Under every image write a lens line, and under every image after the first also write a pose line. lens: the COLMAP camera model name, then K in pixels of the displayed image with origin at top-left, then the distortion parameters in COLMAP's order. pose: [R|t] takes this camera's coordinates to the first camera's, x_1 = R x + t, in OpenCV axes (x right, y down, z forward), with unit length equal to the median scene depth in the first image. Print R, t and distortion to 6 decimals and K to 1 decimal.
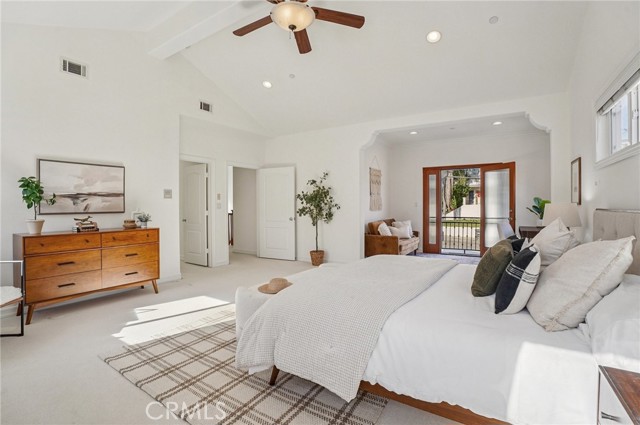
lens RADIAL K [[298.7, 0, 320.7], [0, 298.7, 210.6], [0, 0, 1]] dist [-0.075254, 0.019769]
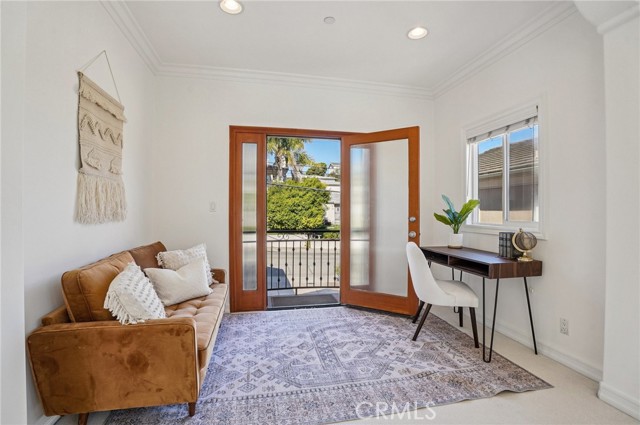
lens RADIAL K [[298.7, 0, 320.7], [0, 298.7, 210.6], [0, 0, 1]] dist [-0.075254, 0.019769]
pose [[0.709438, 0.005651, 0.704745, 0.146563], [0.009587, 0.999798, -0.017669, -0.006033], [-0.704702, 0.019291, 0.709241, 0.680442]]
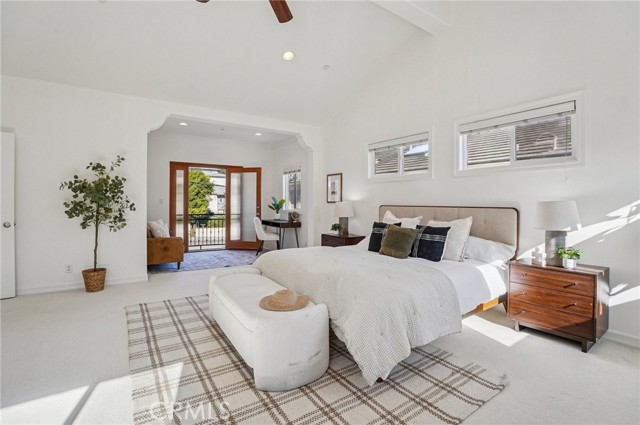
lens RADIAL K [[298.7, 0, 320.7], [0, 298.7, 210.6], [0, 0, 1]] dist [-0.075254, 0.019769]
pose [[0.392885, -0.019424, 0.919382, -0.363042], [0.008114, 0.999811, 0.017656, -0.005335], [-0.919552, 0.000523, 0.392968, 0.245794]]
